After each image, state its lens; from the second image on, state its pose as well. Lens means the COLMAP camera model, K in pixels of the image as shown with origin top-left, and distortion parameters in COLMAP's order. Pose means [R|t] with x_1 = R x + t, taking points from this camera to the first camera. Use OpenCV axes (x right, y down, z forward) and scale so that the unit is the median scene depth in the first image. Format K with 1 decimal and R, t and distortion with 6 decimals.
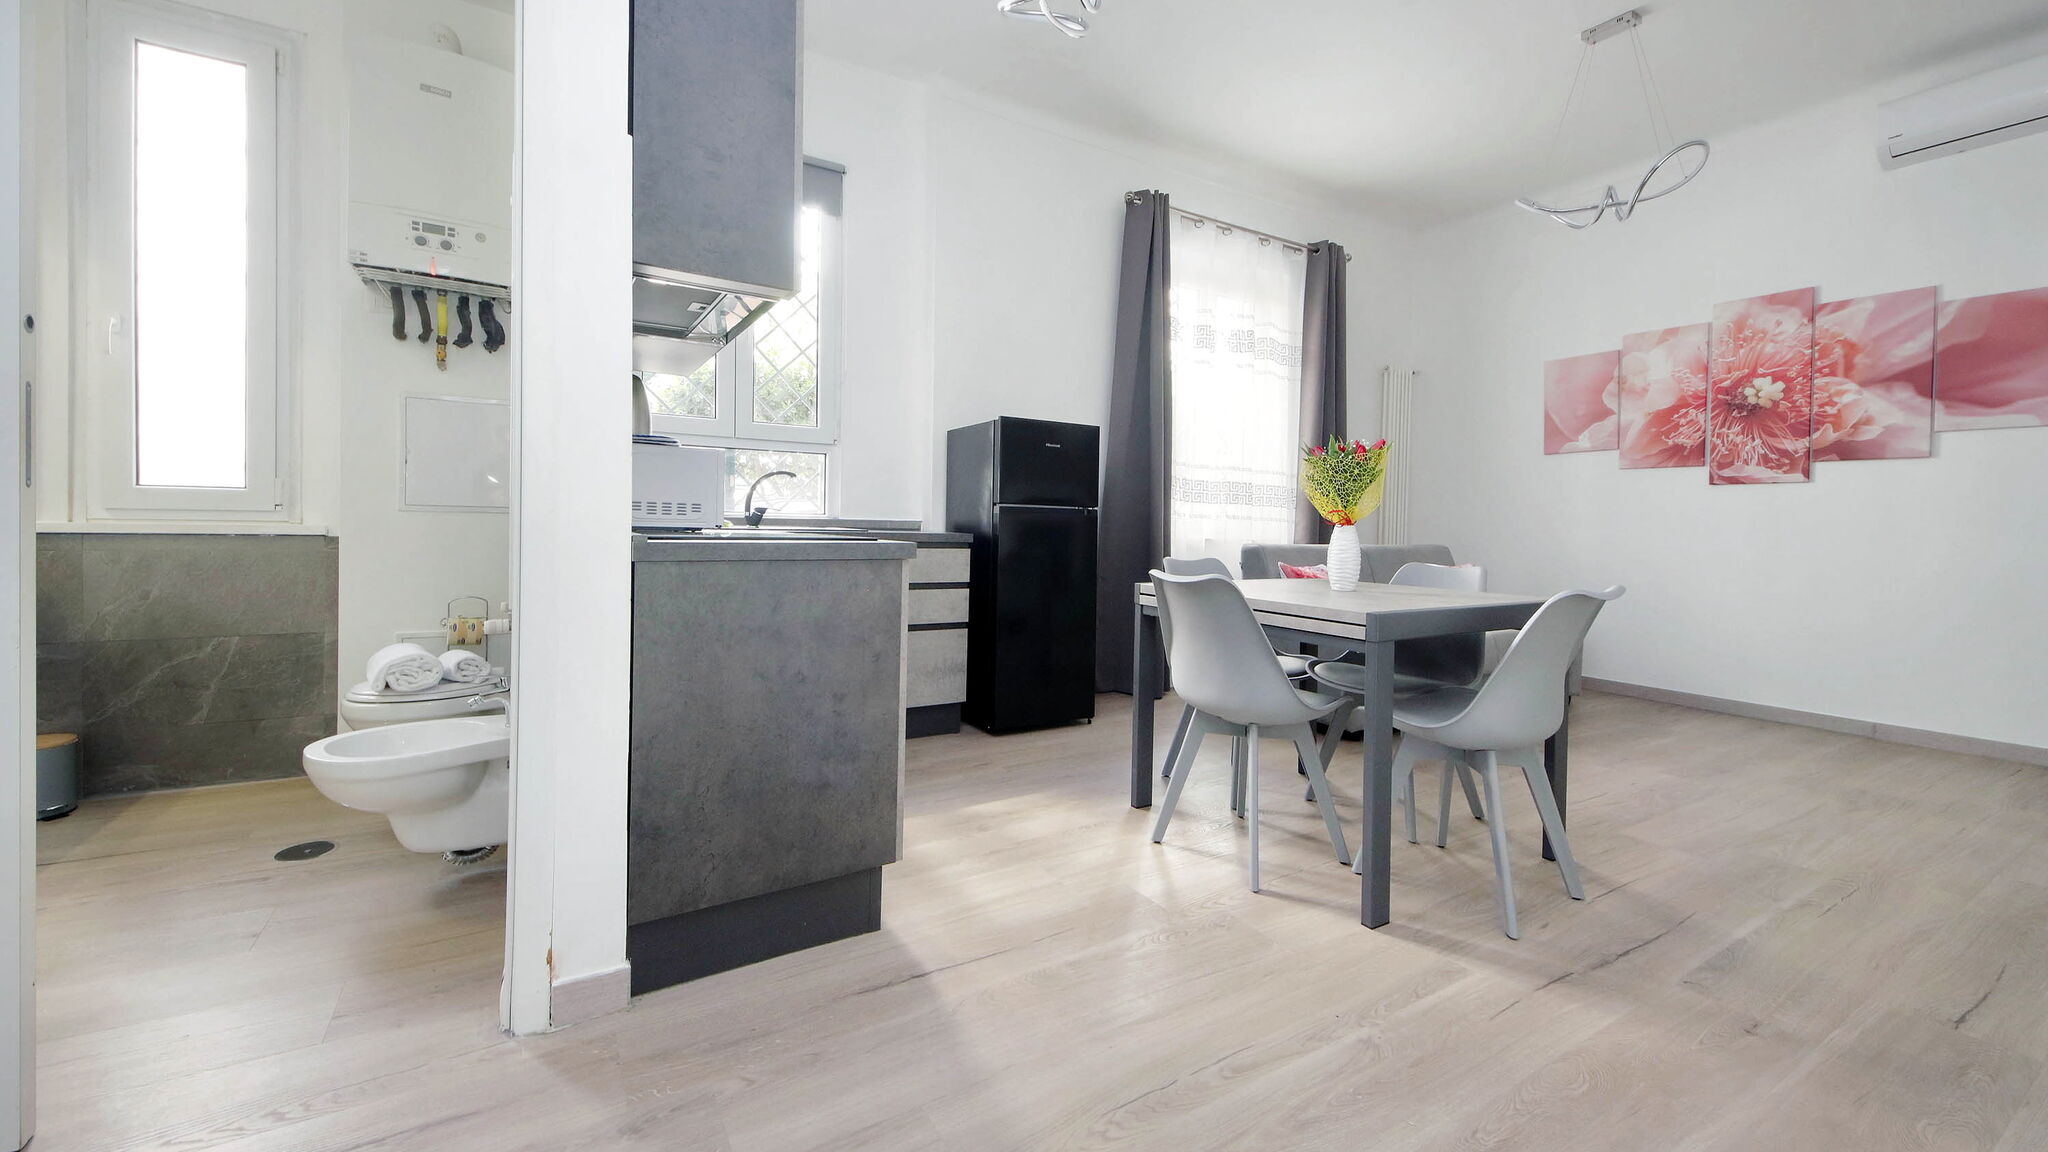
lens RADIAL K [[787.9, 0, 1009.1], [0, 787.9, 530.2], [0, 0, 1]] dist [0.015435, -0.006029]
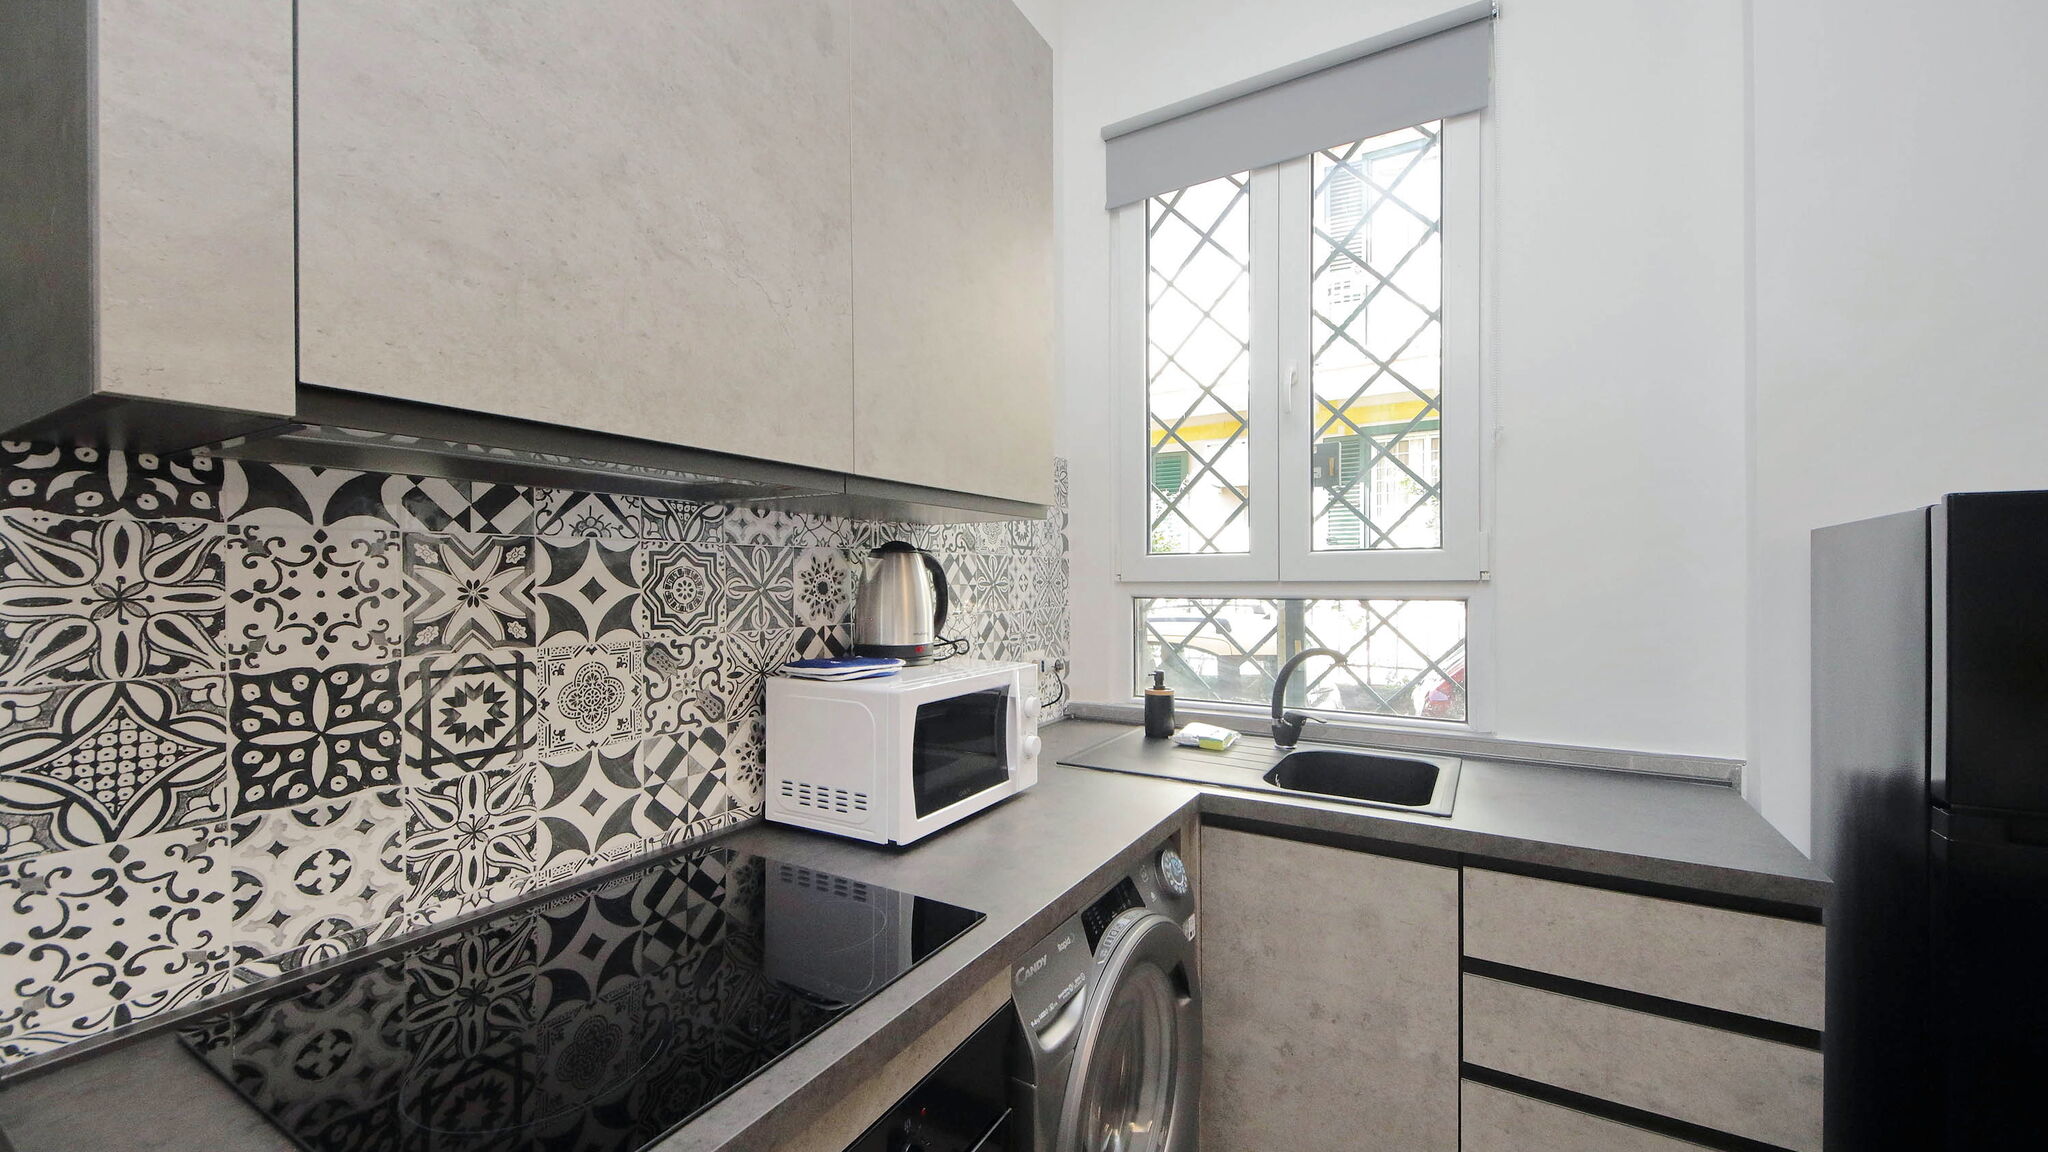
lens RADIAL K [[777.1, 0, 1025.2], [0, 777.1, 579.8], [0, 0, 1]] dist [0.021782, -0.008661]
pose [[0.479969, -0.022397, -0.876999, 0.066349], [0.006014, 0.999735, -0.022240, -0.095333], [0.877265, 0.005400, 0.479976, 0.492909]]
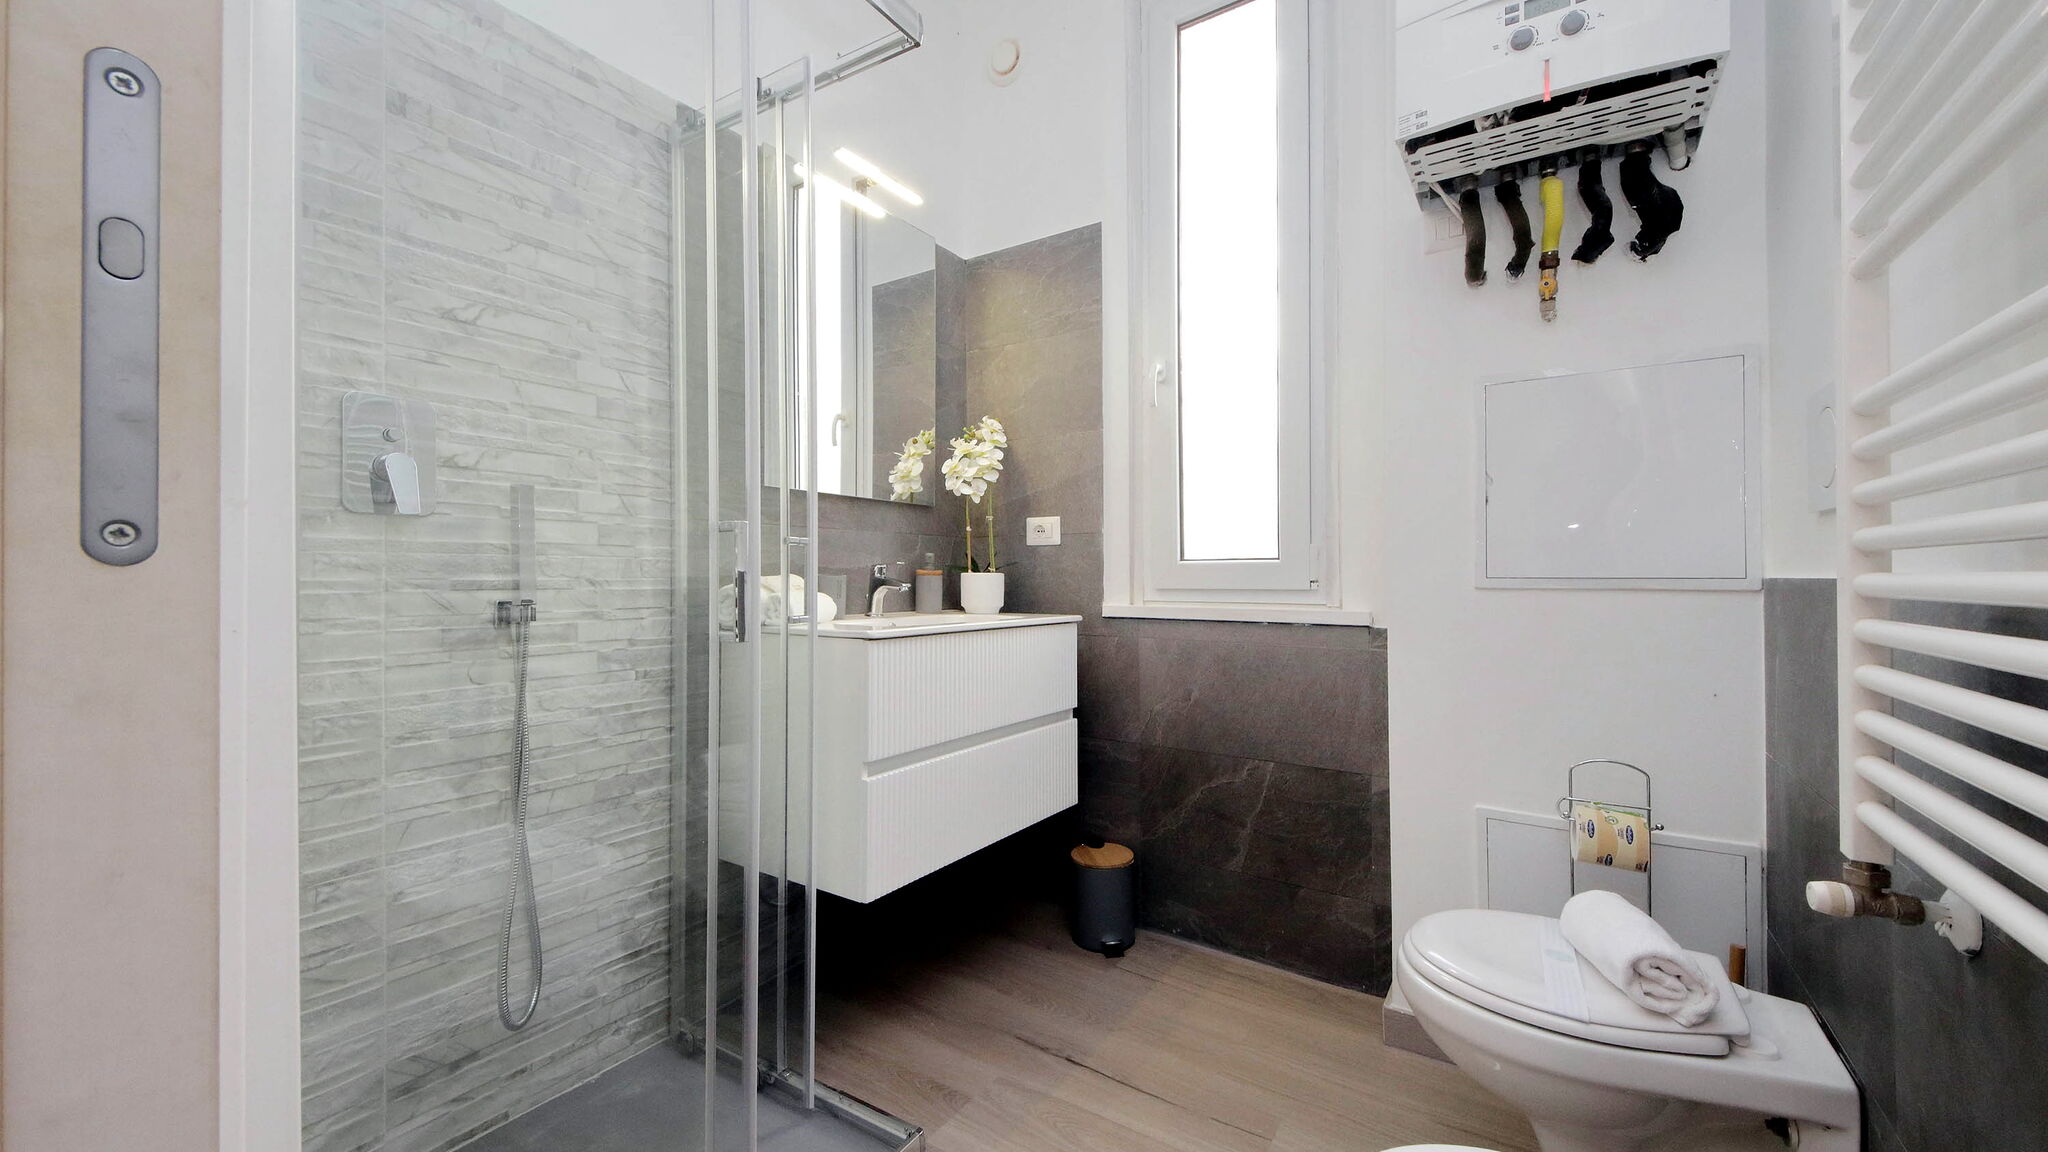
lens RADIAL K [[777.1, 0, 1022.3], [0, 777.1, 567.4], [0, 0, 1]] dist [0.021782, -0.008661]
pose [[0.446905, -0.035264, -0.893886, -0.288791], [0.003187, 0.999279, -0.037828, -0.012038], [0.894576, 0.014057, 0.446695, 0.319287]]
